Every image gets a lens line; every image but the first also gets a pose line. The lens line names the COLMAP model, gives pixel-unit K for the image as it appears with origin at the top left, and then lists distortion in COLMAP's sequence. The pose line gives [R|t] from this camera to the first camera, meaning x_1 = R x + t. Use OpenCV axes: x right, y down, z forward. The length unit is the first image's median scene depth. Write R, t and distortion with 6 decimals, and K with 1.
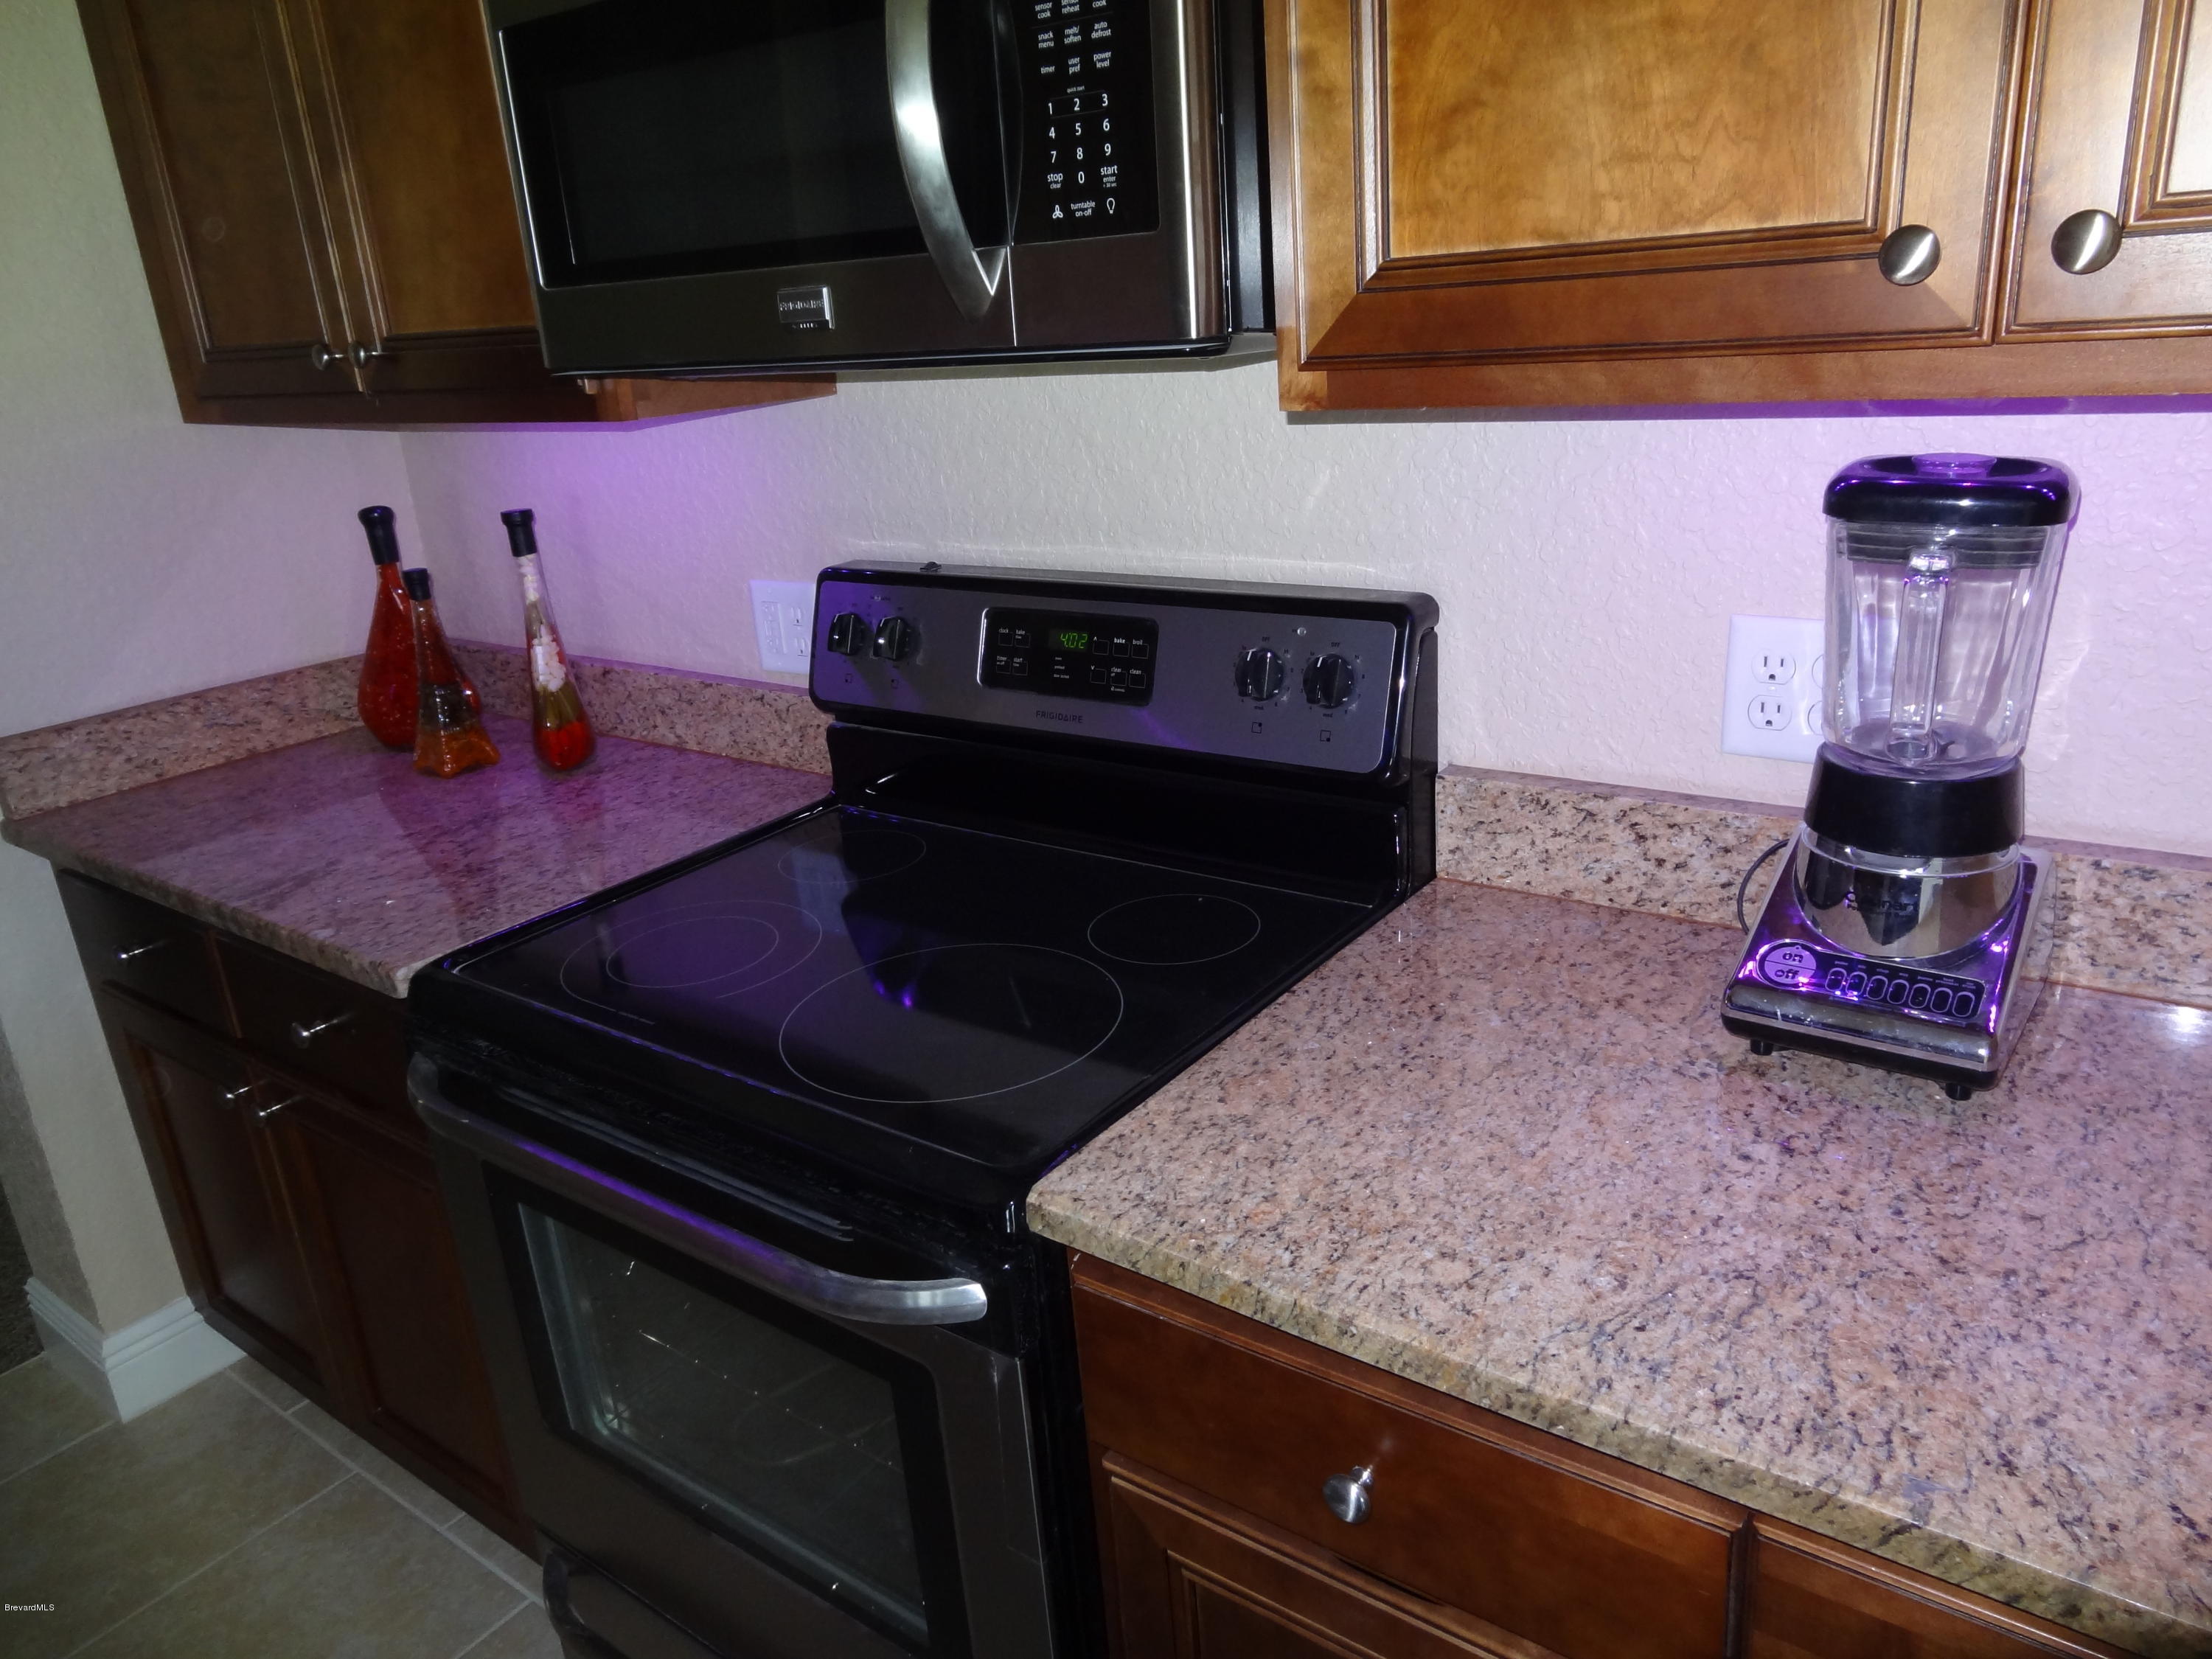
lens RADIAL K [[1549.4, 0, 1111.7], [0, 1549.4, 828.4], [0, 0, 1]] dist [-0.000326, 0.007435]
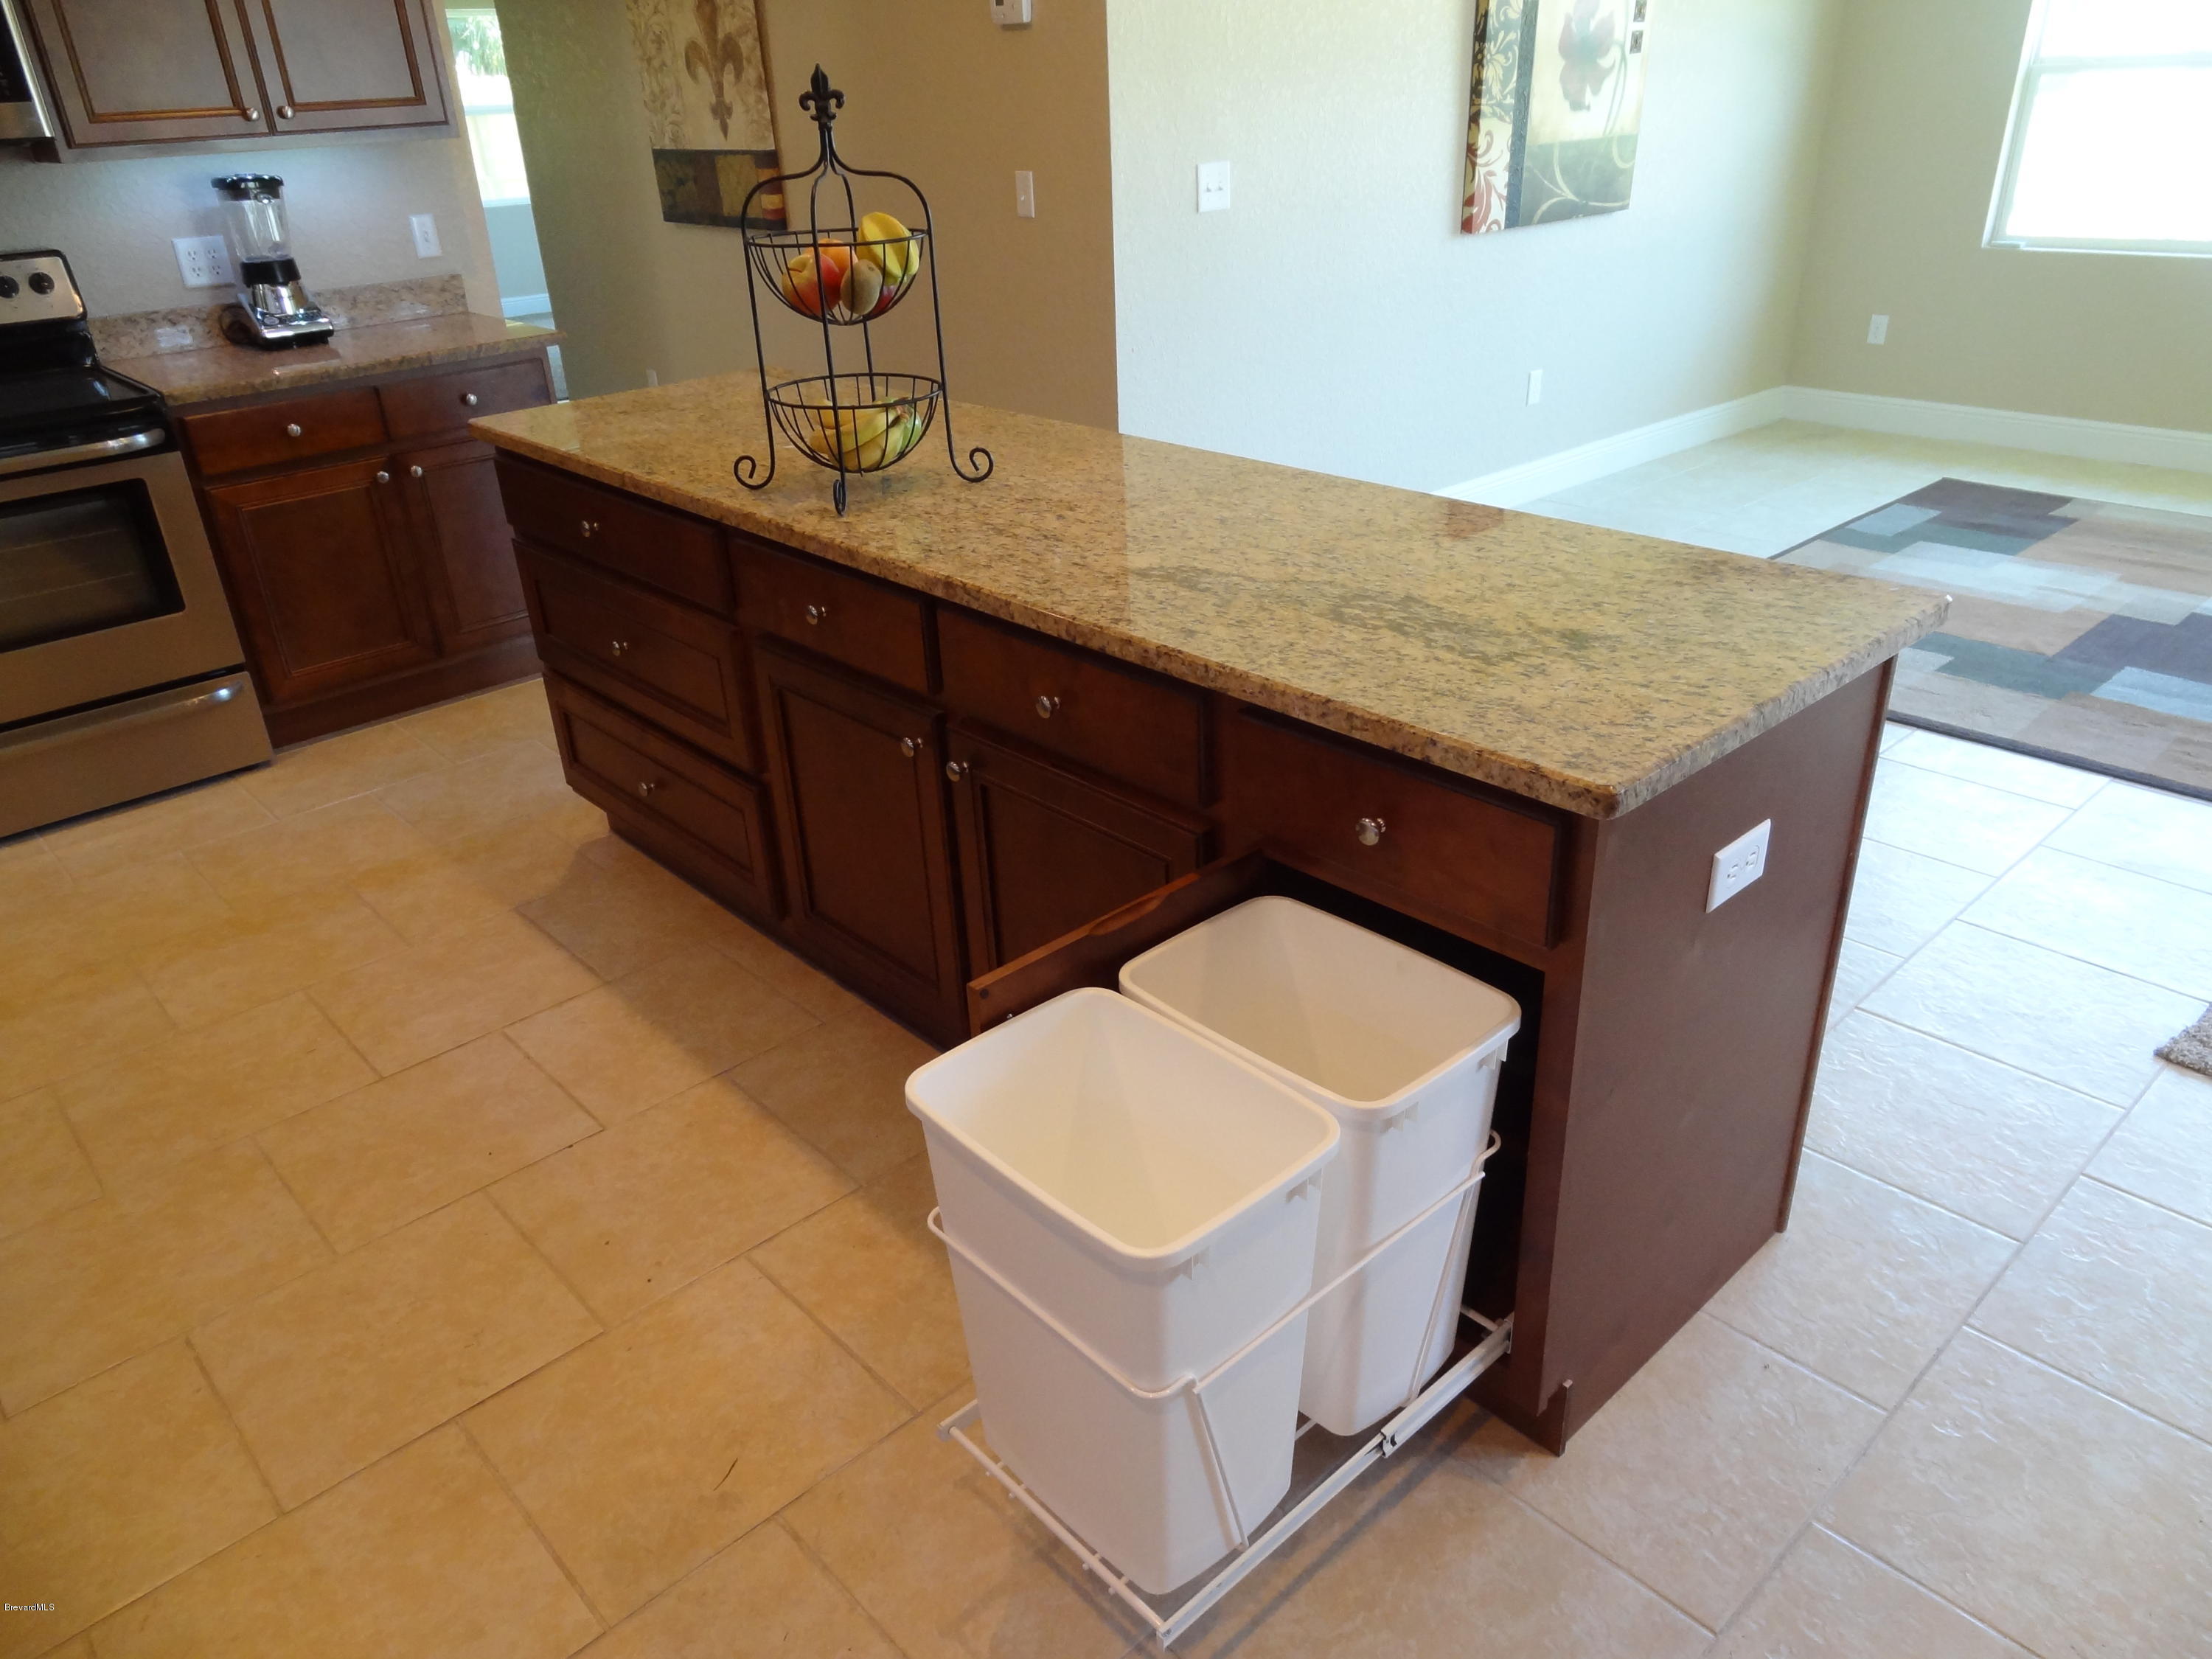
lens RADIAL K [[1549.4, 0, 1111.7], [0, 1549.4, 828.4], [0, 0, 1]] dist [-0.000326, 0.007435]
pose [[0.192748, -0.378670, 0.905239, -2.144035], [0.353716, 0.887328, 0.295862, 0.562207], [-0.915278, 0.263171, 0.304972, -1.168398]]
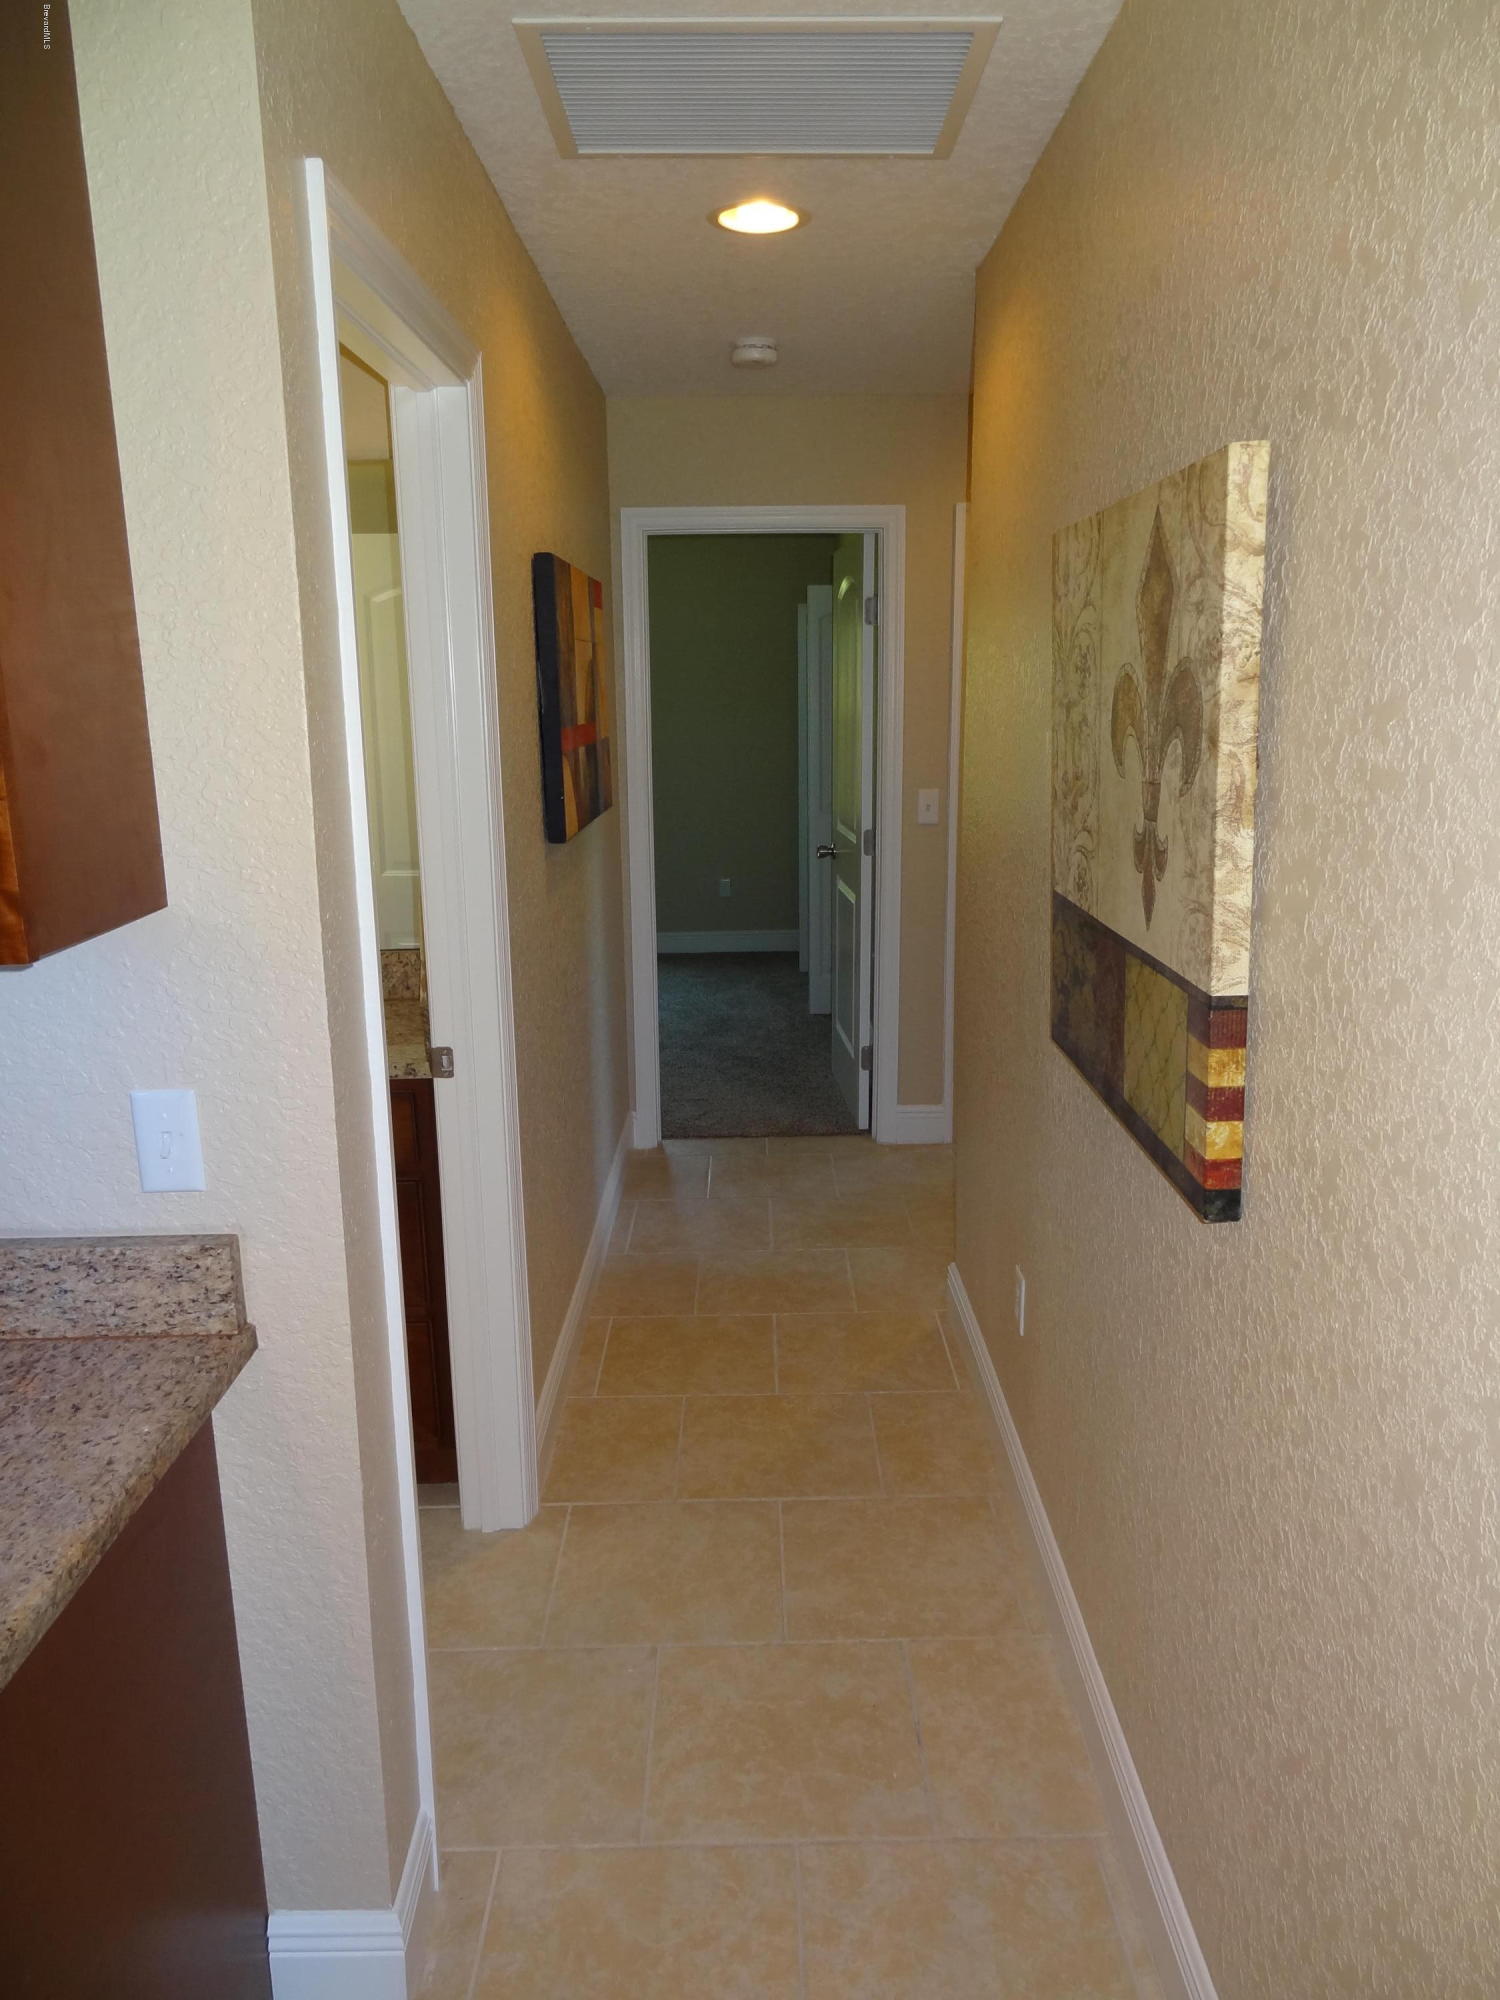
lens RADIAL K [[1398.6, 0, 750.0], [0, 1398.6, 1000.0], [0, 0, 1]] dist [0.000558, 0.009537]
pose [[0.803338, -0.074261, 0.590875, 0.441290], [0.160167, 0.982578, -0.094268, 0.037446], [-0.573580, 0.170368, 0.801237, -0.445257]]
